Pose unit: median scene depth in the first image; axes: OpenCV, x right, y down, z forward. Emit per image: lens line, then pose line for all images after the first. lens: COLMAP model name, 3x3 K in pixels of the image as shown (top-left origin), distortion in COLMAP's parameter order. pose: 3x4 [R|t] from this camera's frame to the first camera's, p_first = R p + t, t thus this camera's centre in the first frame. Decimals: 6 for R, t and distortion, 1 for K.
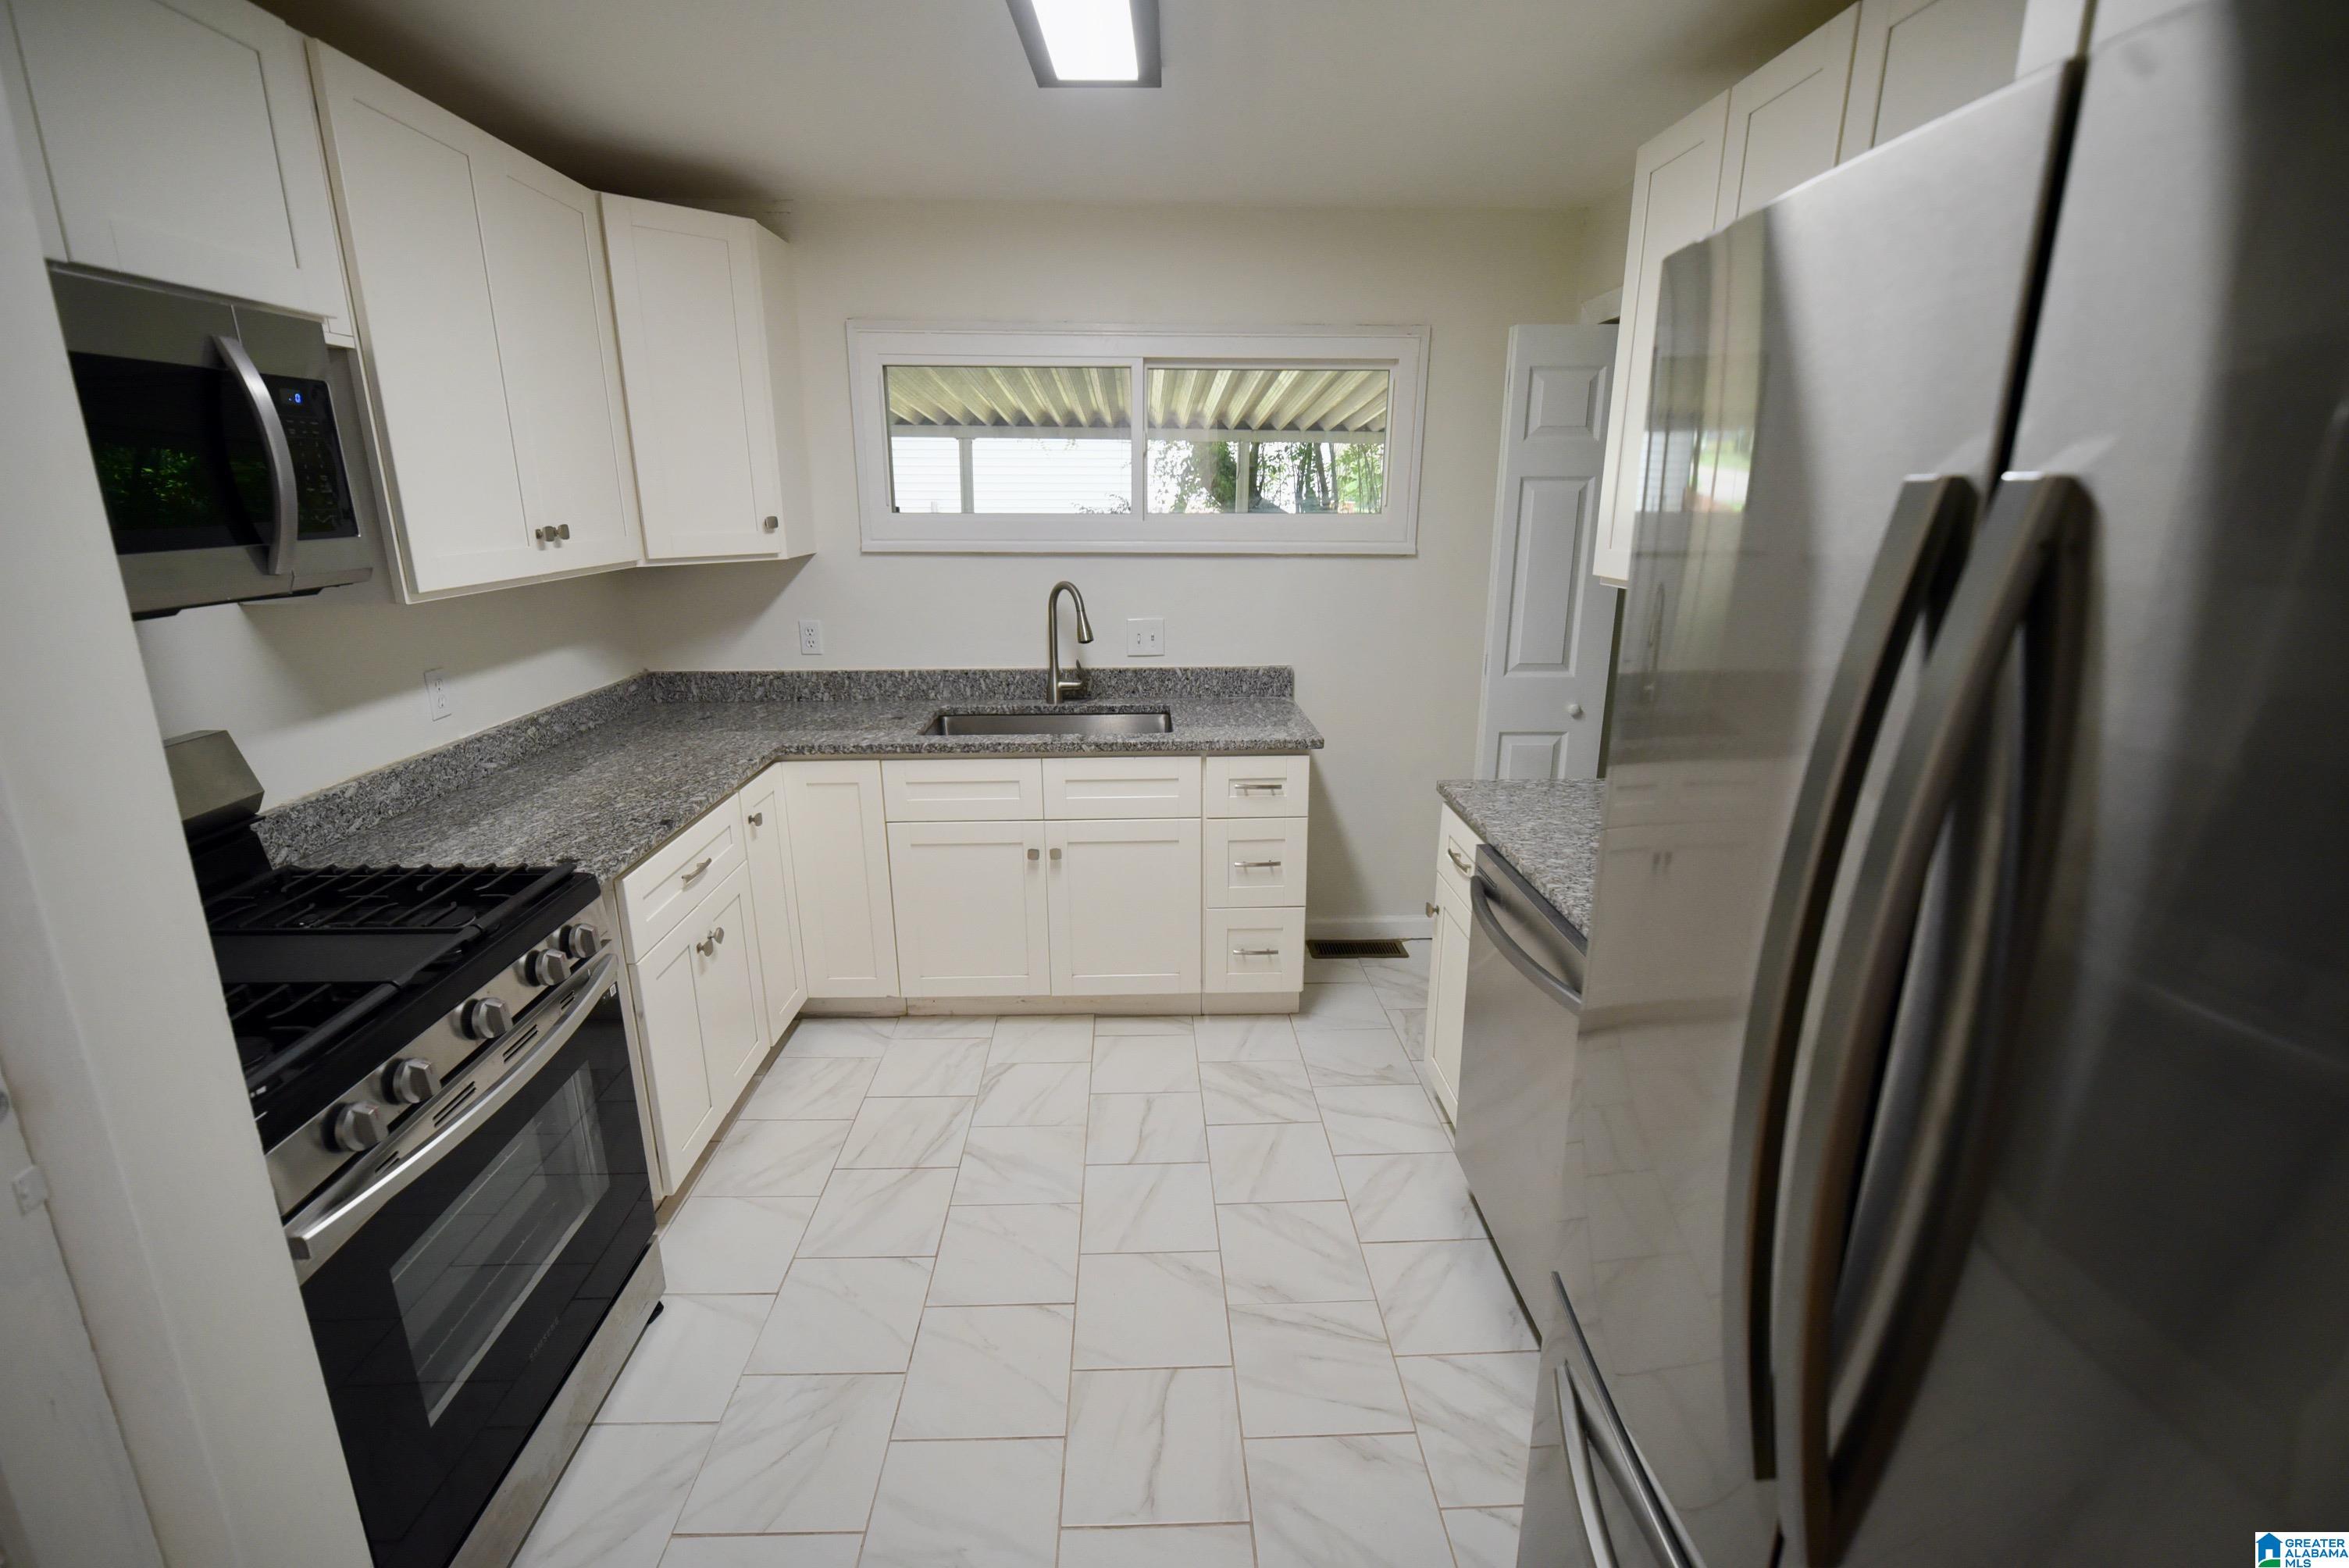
lens RADIAL K [[1034.1, 0, 1161.3], [0, 1034.1, 767.5], [0, 0, 1]] dist [0.000287, -0.000185]
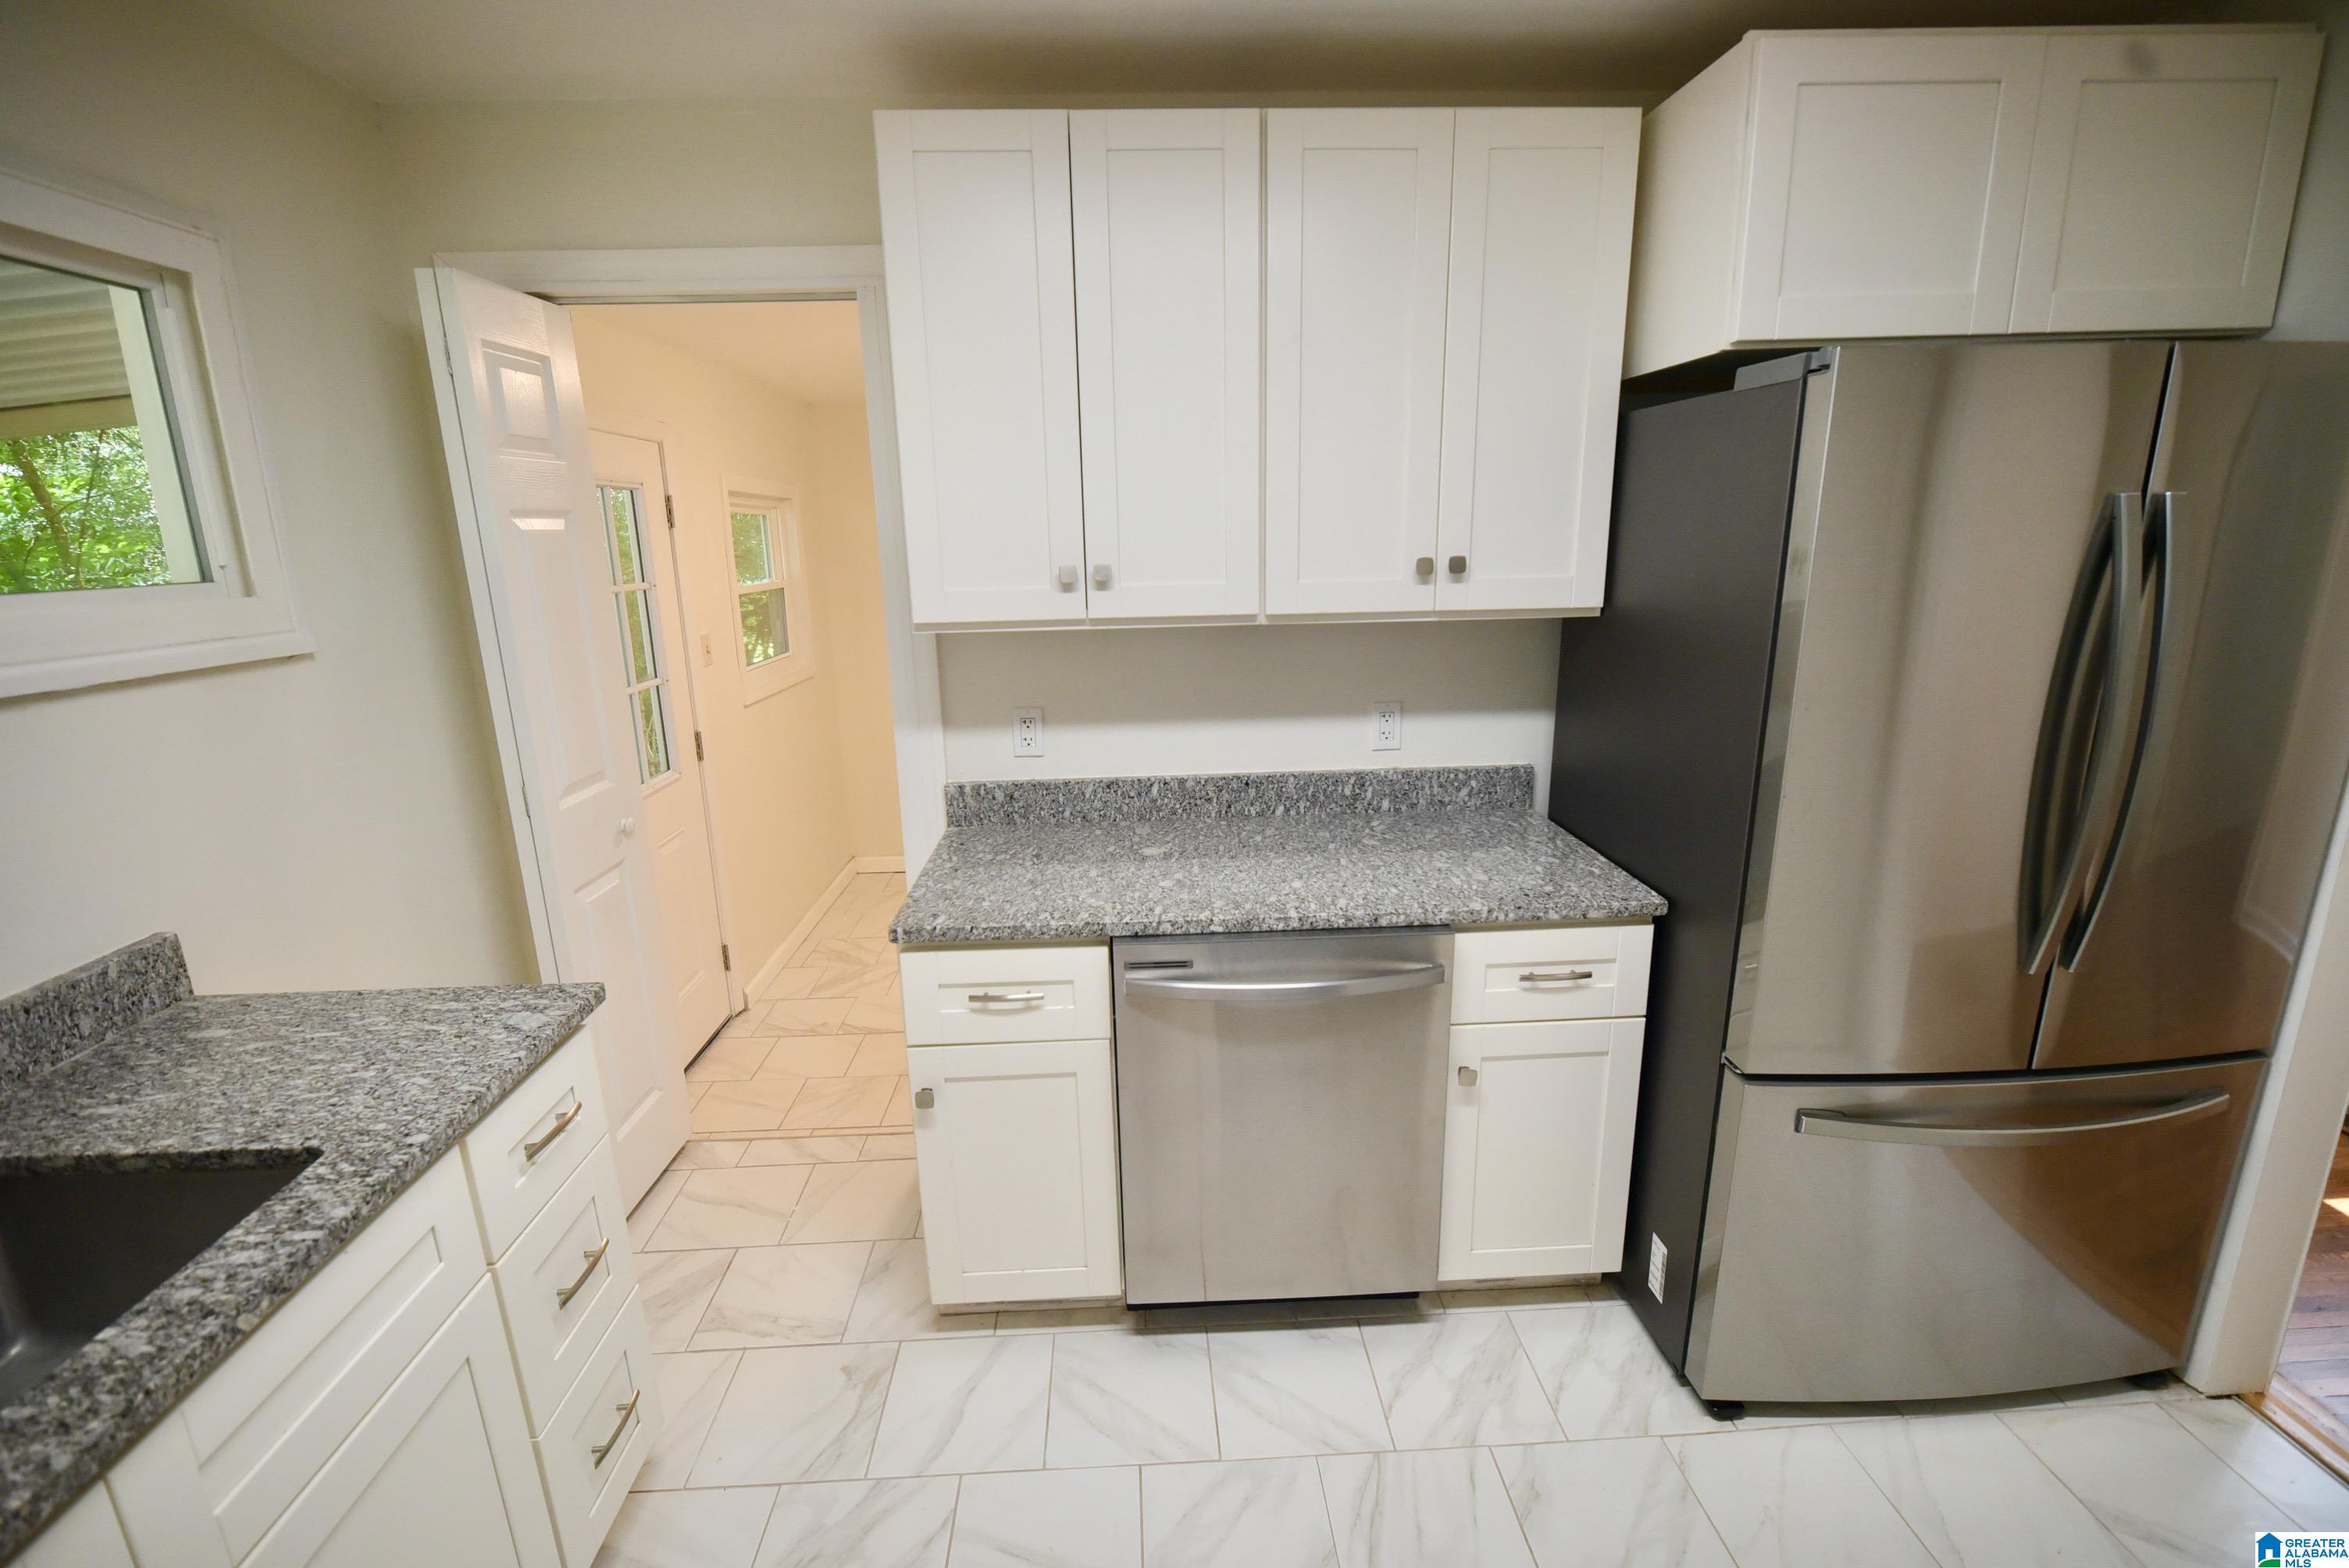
lens RADIAL K [[1034.1, 0, 1161.3], [0, 1034.1, 767.5], [0, 0, 1]] dist [0.000287, -0.000185]
pose [[-0.013746, -0.229809, 0.973139, -0.396497], [0.276746, 0.934338, 0.224555, -0.196443], [-0.960845, 0.272399, 0.050755, 0.745568]]
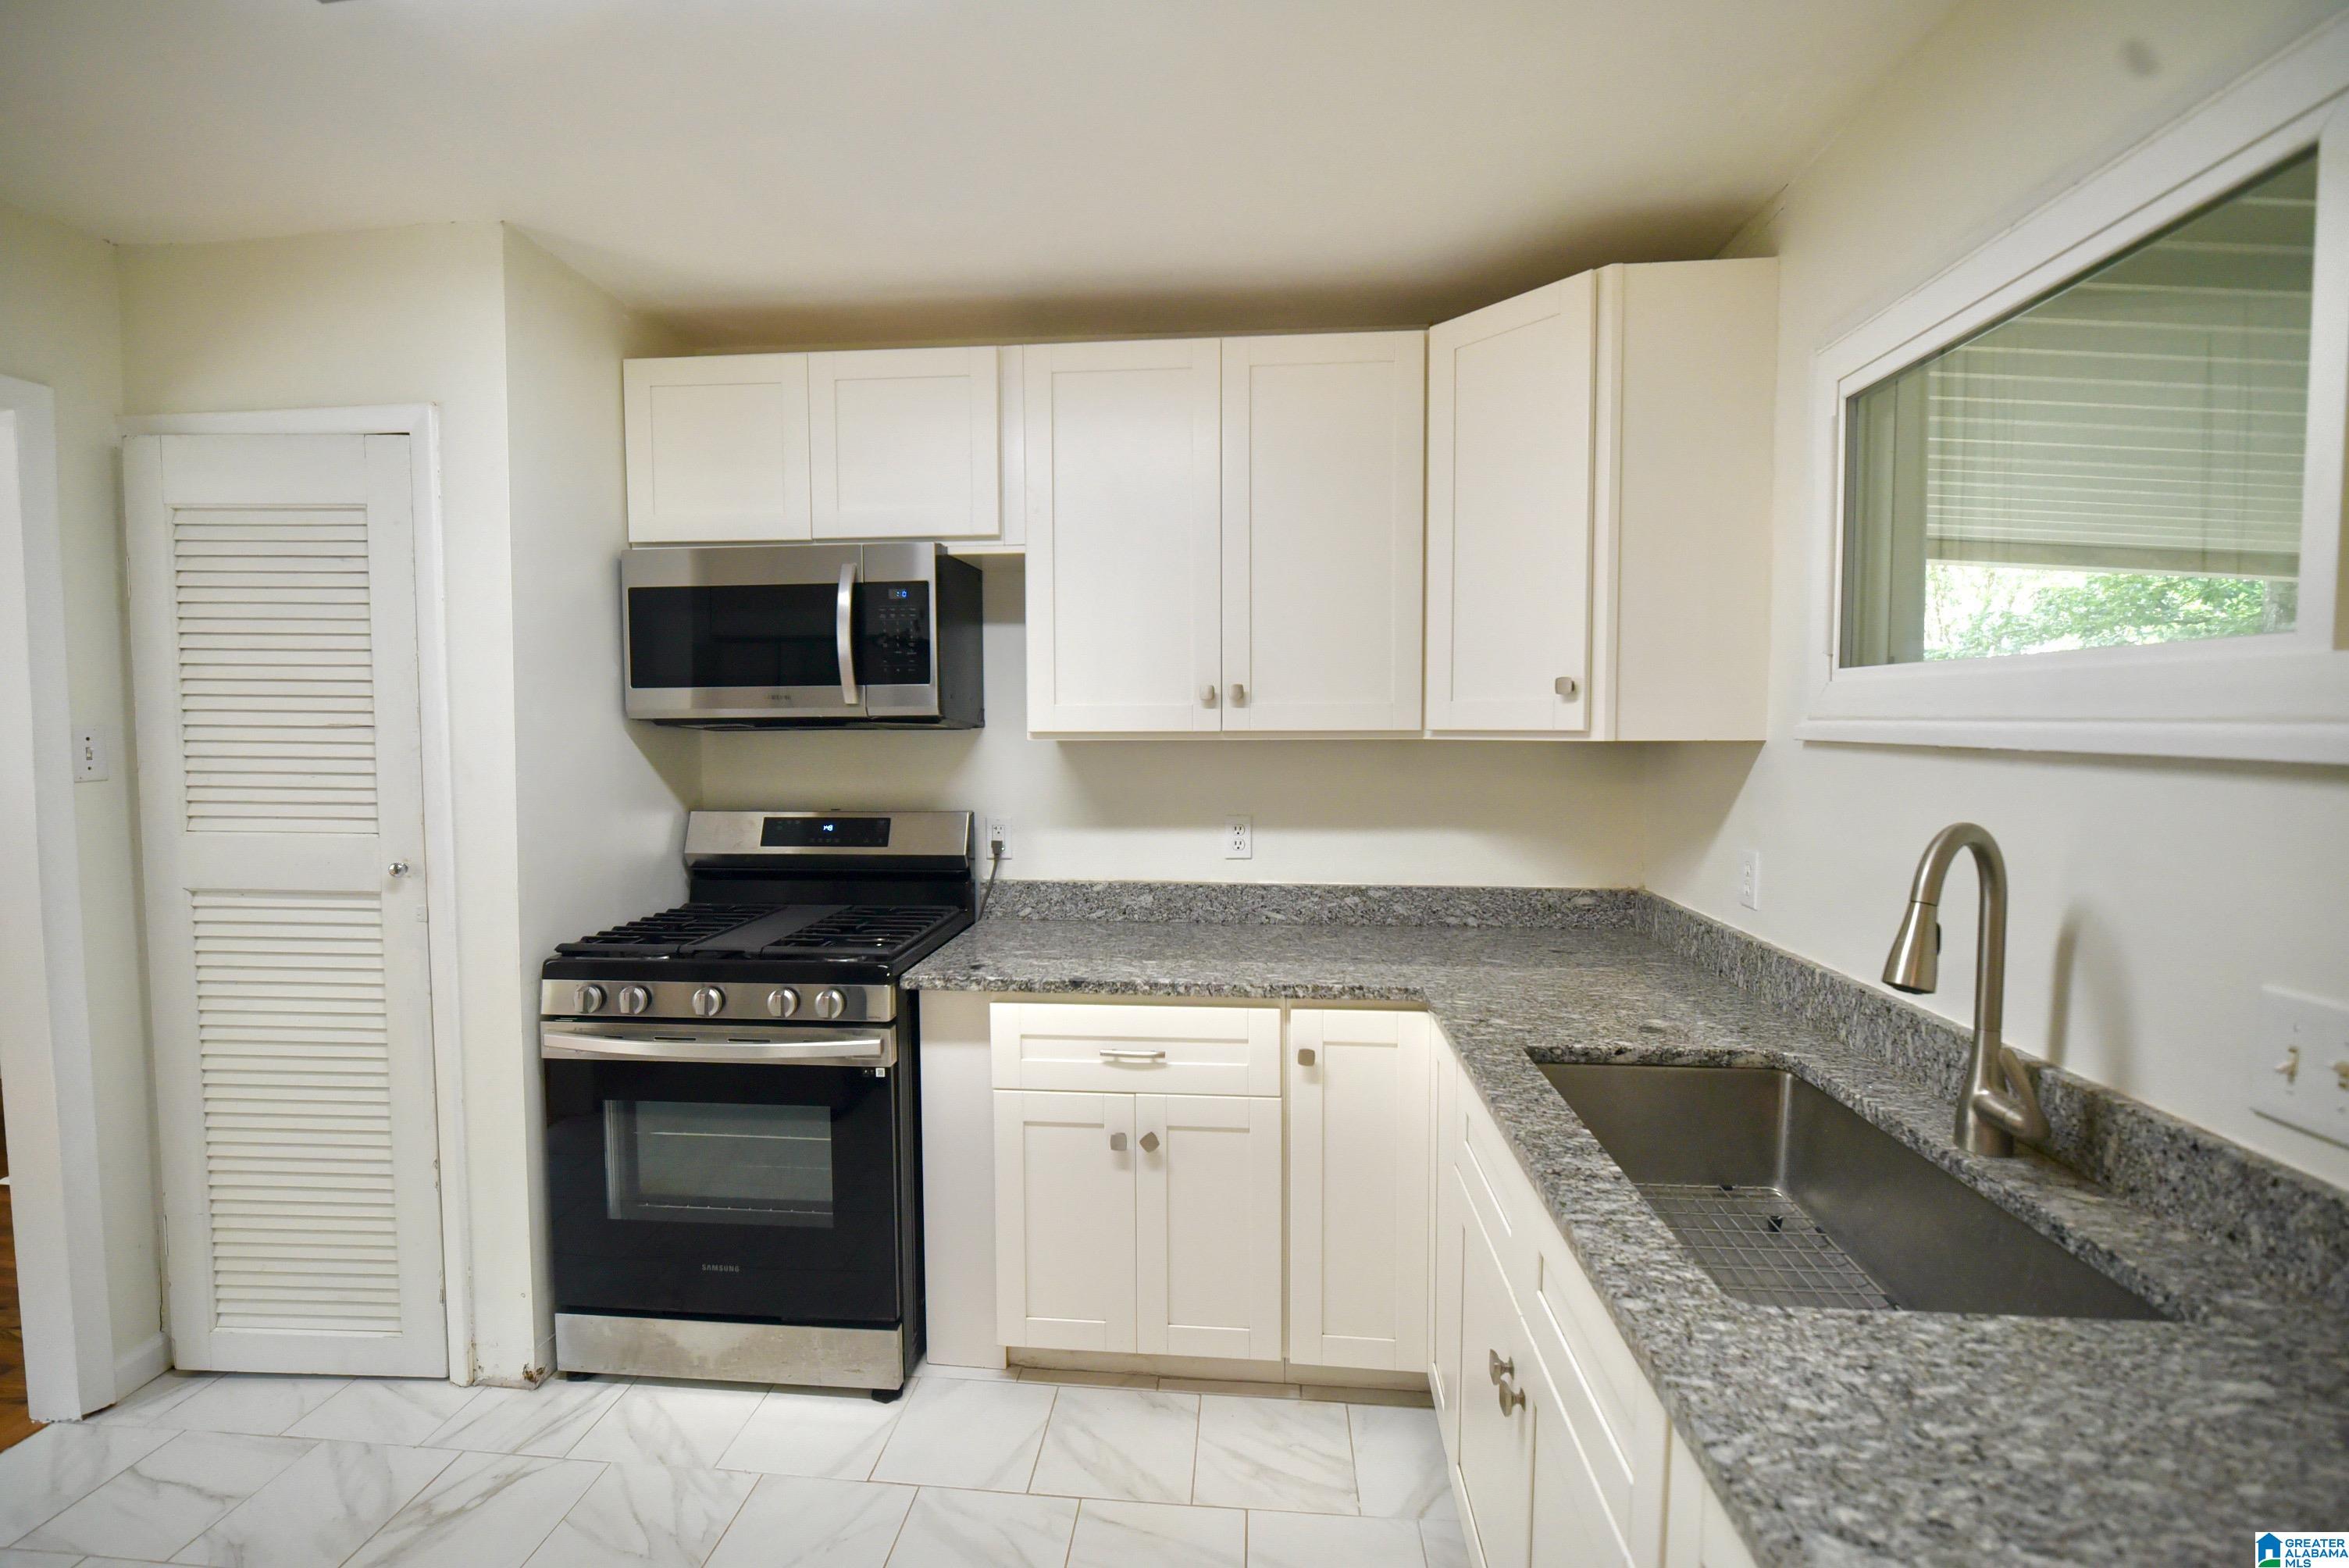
lens RADIAL K [[1004.7, 0, 1174.5], [0, 1004.7, 784.0], [0, 0, 1]] dist [0.000197, -0.000008]
pose [[-0.104808, 0.059036, -0.992739, 0.368849], [-0.257169, 0.962674, 0.084399, -0.191709], [0.960666, 0.264148, -0.085714, 0.961569]]
